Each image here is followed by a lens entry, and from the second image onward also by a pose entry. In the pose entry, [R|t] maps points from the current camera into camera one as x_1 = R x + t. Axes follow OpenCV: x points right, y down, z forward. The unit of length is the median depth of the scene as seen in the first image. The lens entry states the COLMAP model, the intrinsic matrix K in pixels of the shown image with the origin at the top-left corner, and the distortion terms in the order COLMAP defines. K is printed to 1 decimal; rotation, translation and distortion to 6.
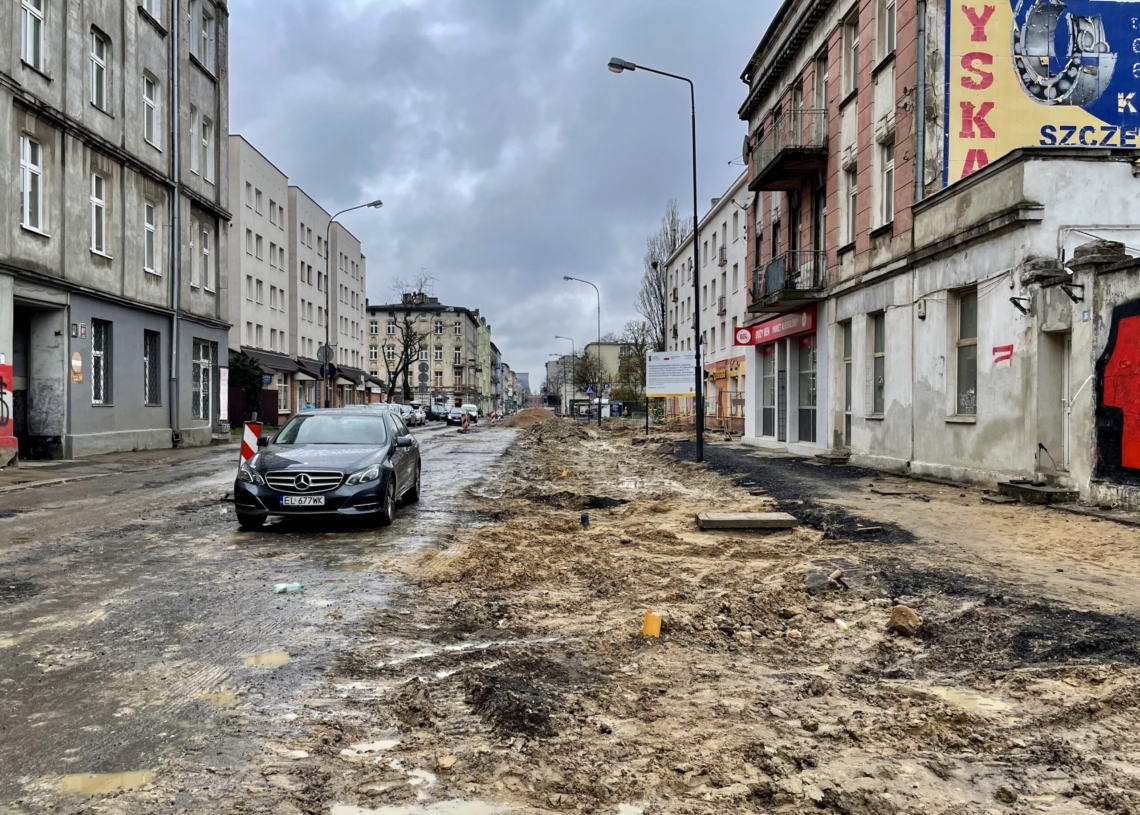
lens RADIAL K [[902.0, 0, 575.0], [0, 902.0, 410.1], [0, 0, 1]] dist [0.051948, -0.068787]
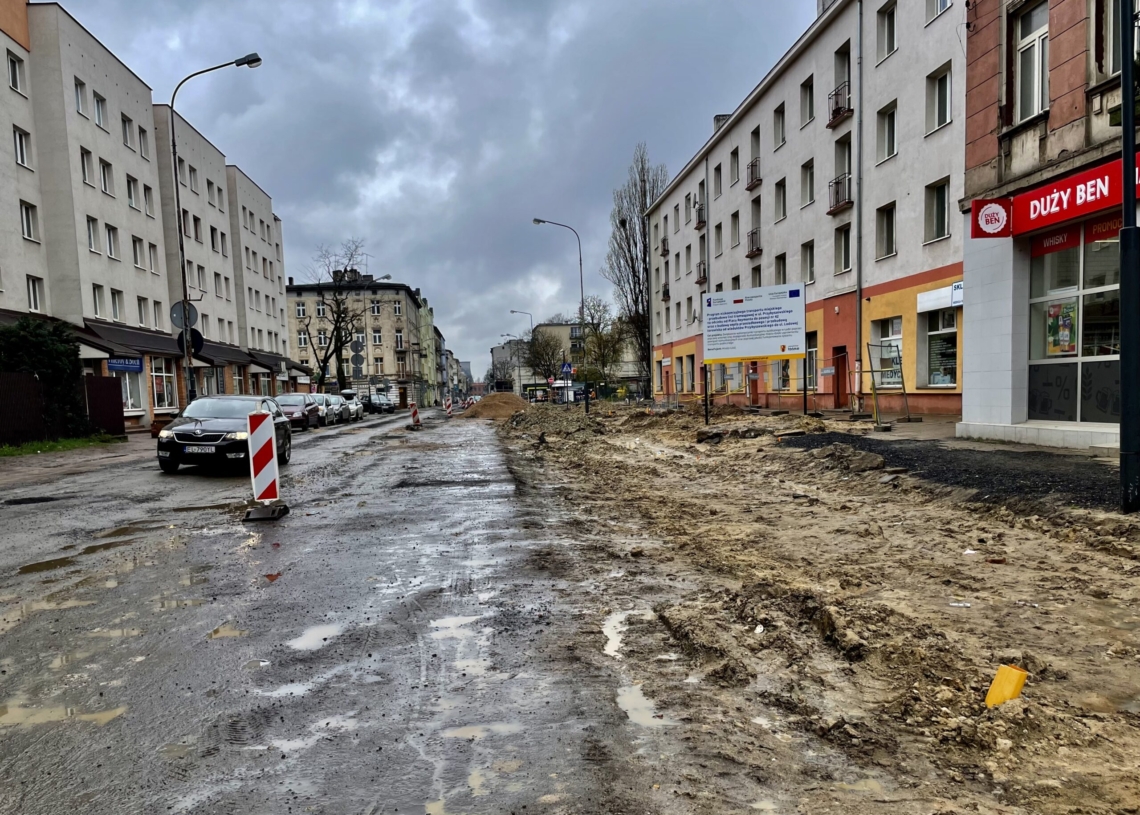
lens RADIAL K [[843.1, 0, 570.0], [0, 843.1, 455.2], [0, 0, 1]] dist [0.040573, -0.000544]
pose [[0.996905, -0.045065, 0.064418, -0.029836], [0.040408, 0.996597, 0.071843, 0.001458], [-0.067436, -0.069018, 0.995334, 0.215280]]
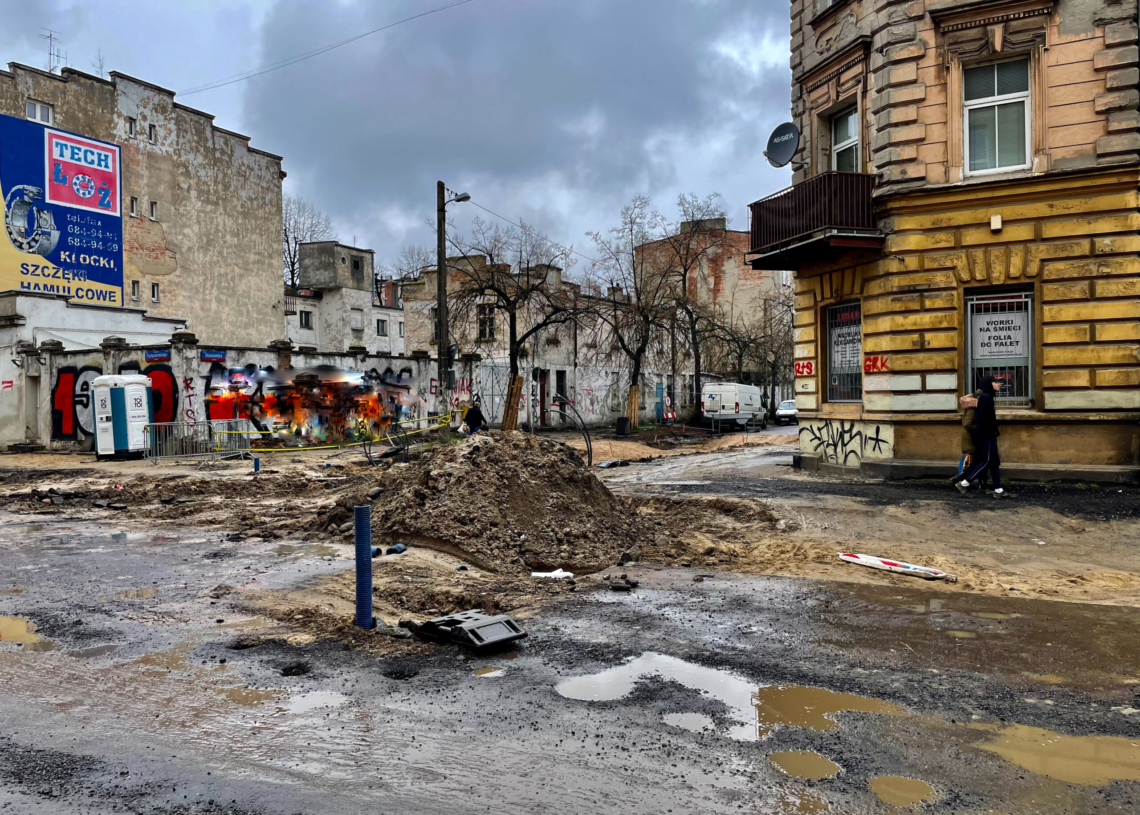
lens RADIAL K [[902.0, 0, 575.0], [0, 902.0, 410.1], [0, 0, 1]] dist [0.051948, -0.068787]
pose [[0.510058, -0.017176, 0.859968, -0.126687], [0.014128, 0.999833, 0.011590, -0.001735], [-0.860024, 0.006239, 0.510216, -0.226615]]
